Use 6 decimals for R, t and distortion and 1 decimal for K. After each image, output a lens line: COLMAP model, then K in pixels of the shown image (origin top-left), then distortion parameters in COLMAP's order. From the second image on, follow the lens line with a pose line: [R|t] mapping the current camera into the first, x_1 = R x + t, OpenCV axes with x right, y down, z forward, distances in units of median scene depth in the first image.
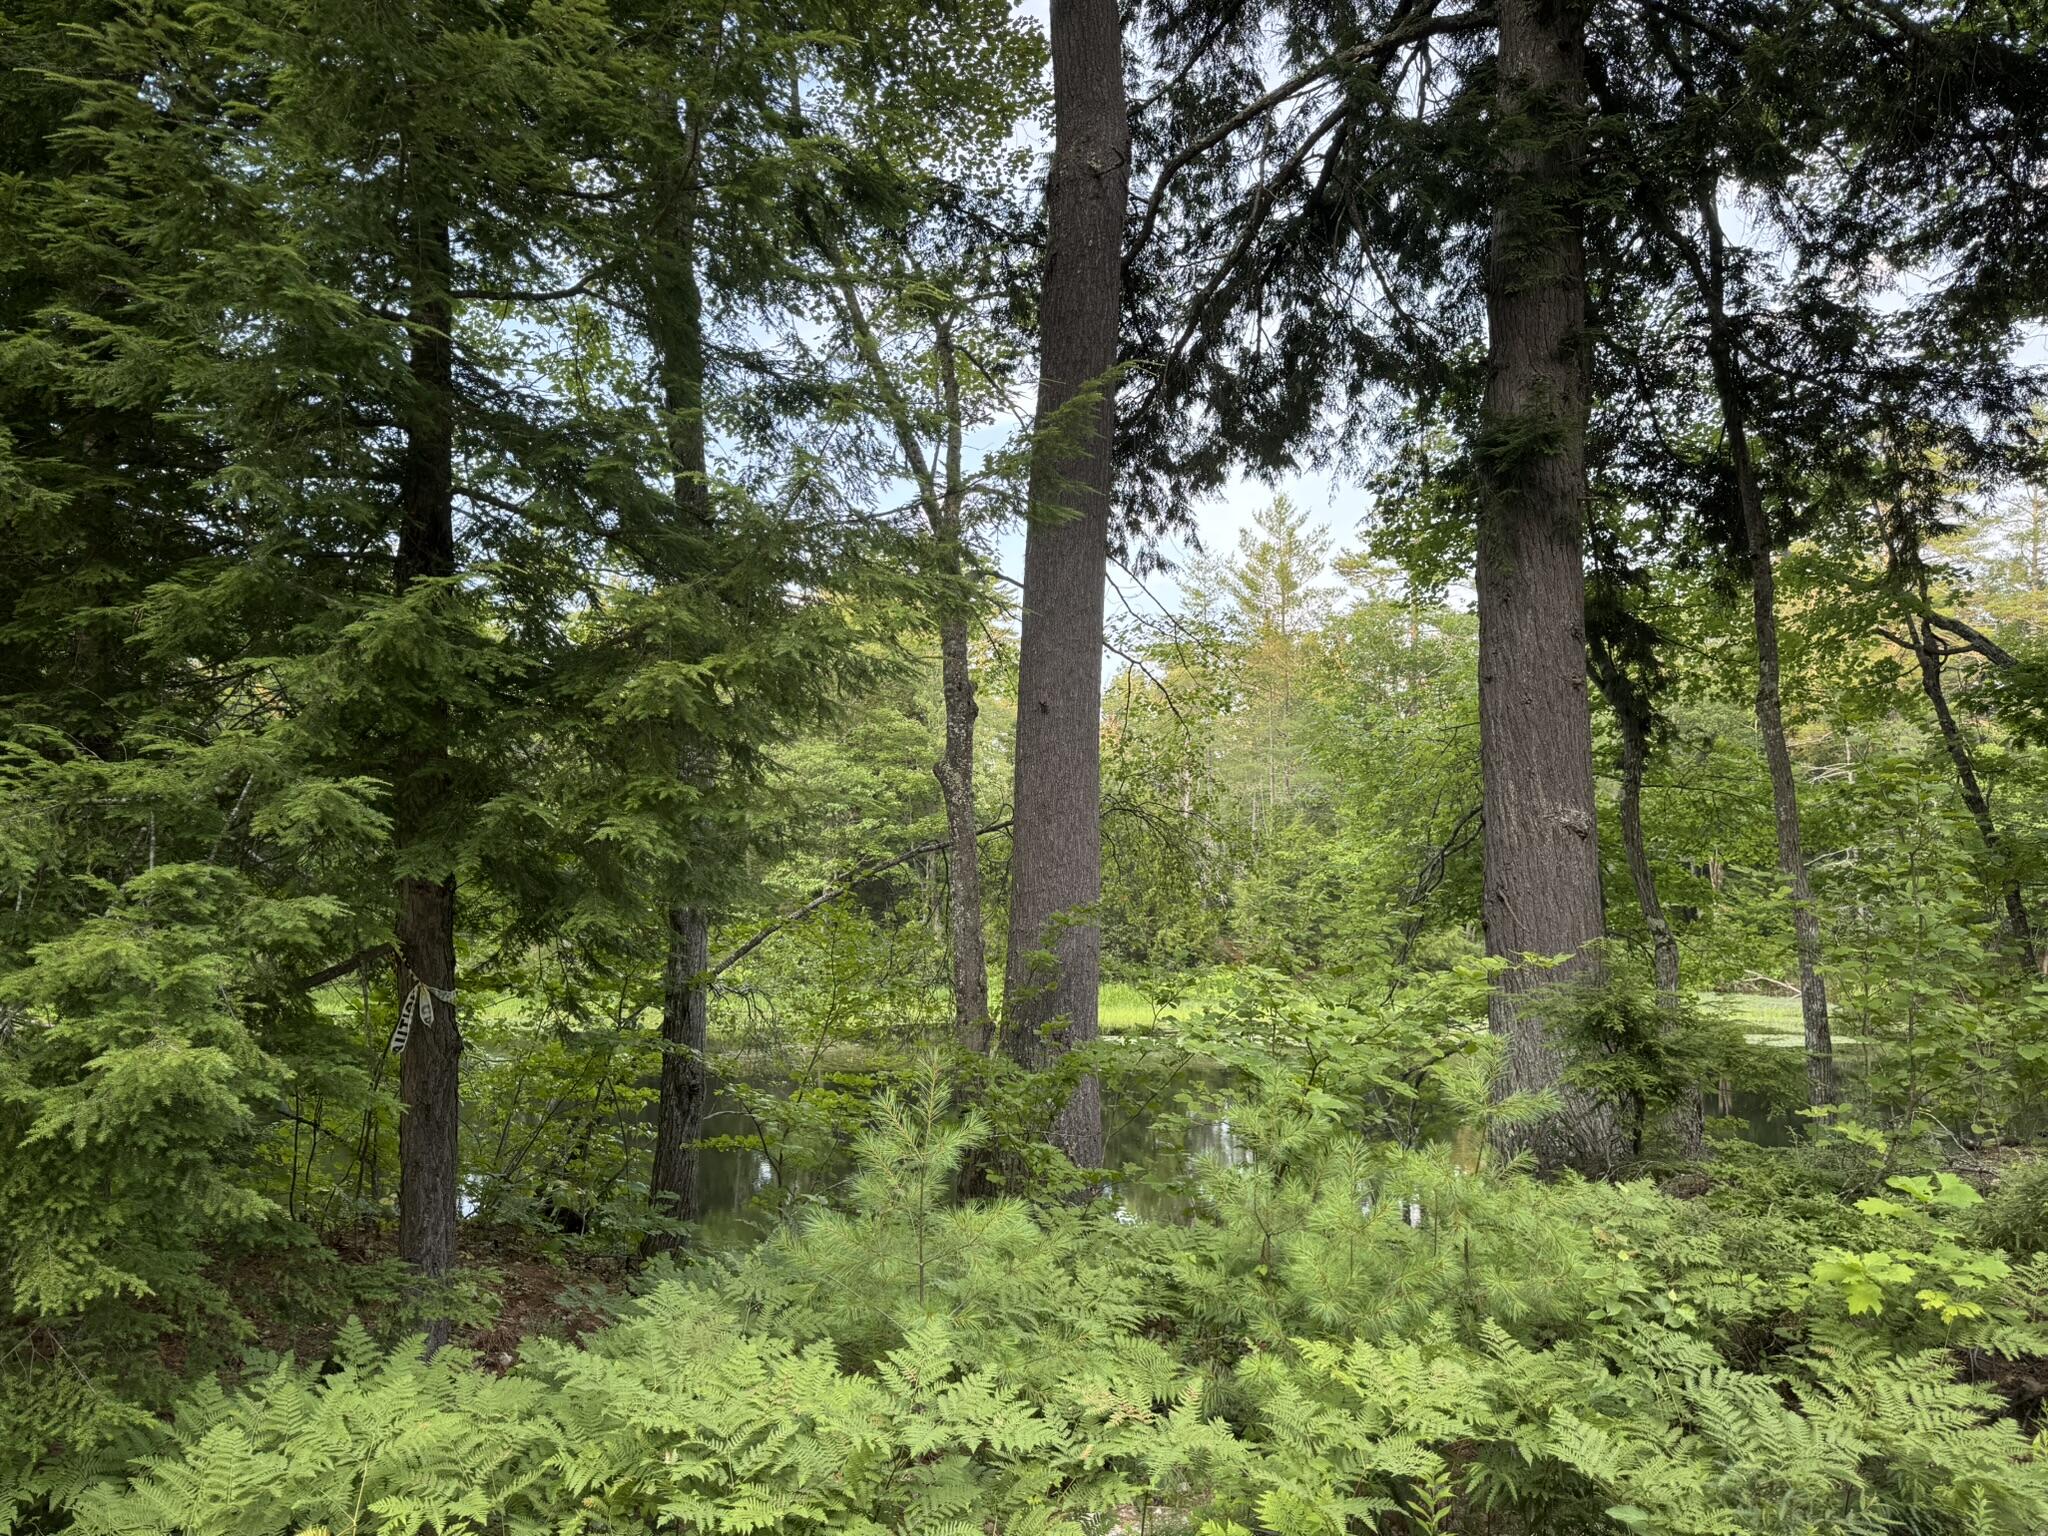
lens RADIAL K [[1448.3, 0, 1012.0], [0, 1448.3, 770.8], [0, 0, 1]] dist [0.047227, -0.054680]
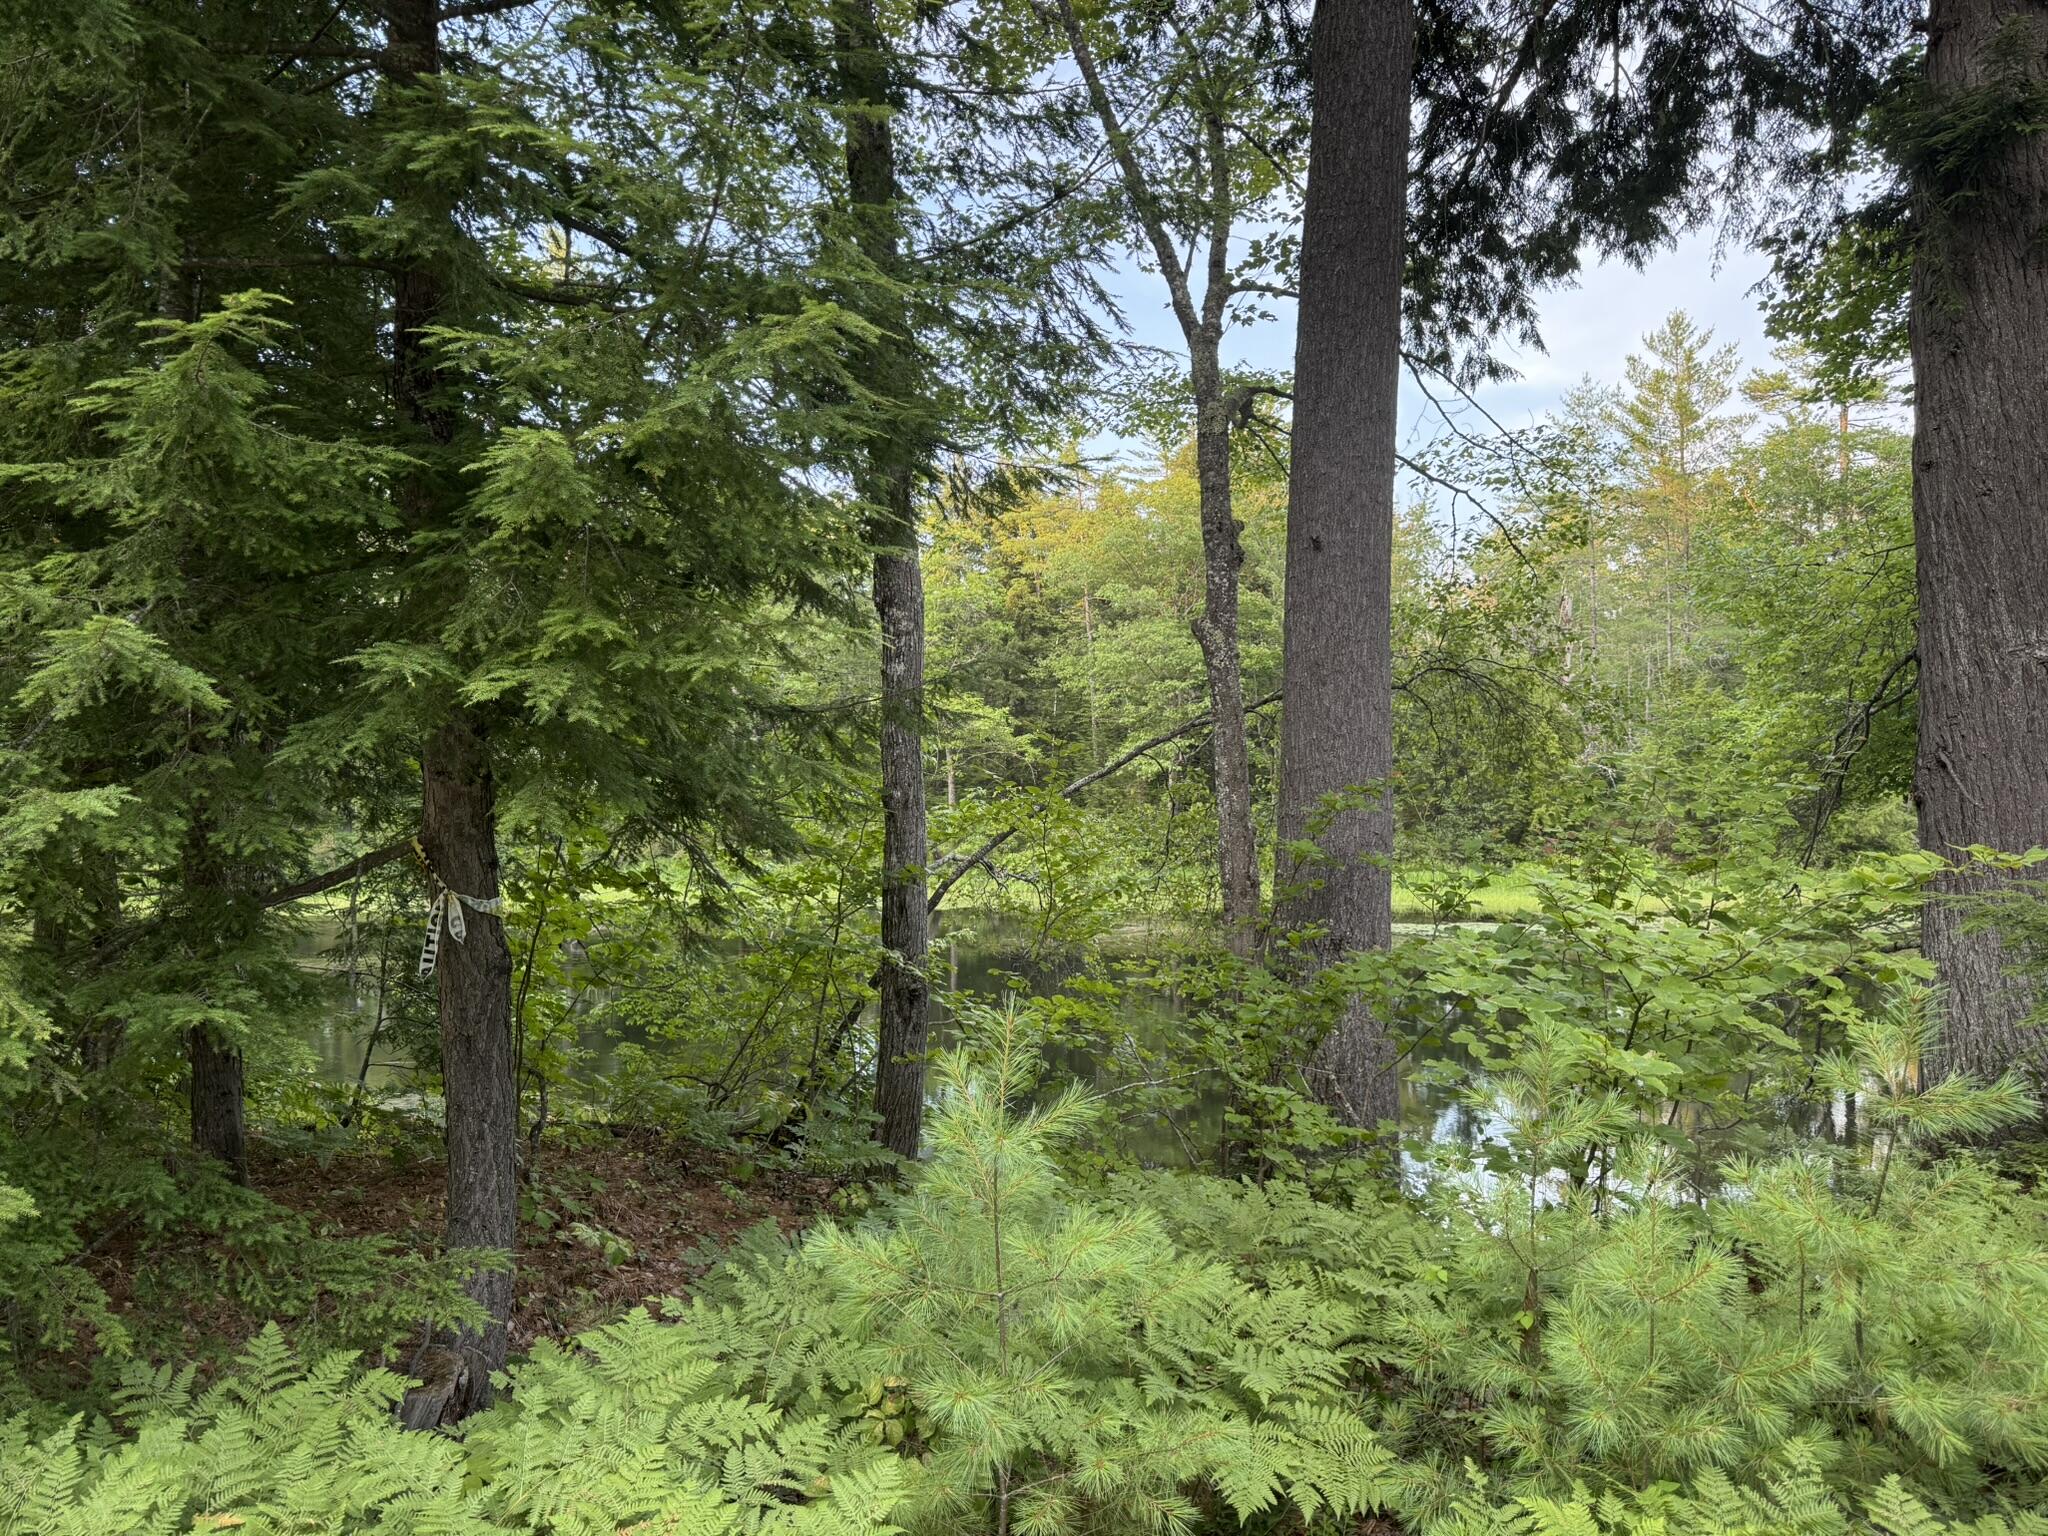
lens RADIAL K [[1448.3, 0, 1031.4], [0, 1448.3, 762.5], [0, 0, 1]] dist [0.047227, -0.054680]
pose [[0.971336, -0.019458, -0.236914, 0.041789], [0.037887, 0.996576, 0.073485, 0.010451], [0.234673, -0.080355, 0.968747, 0.114484]]
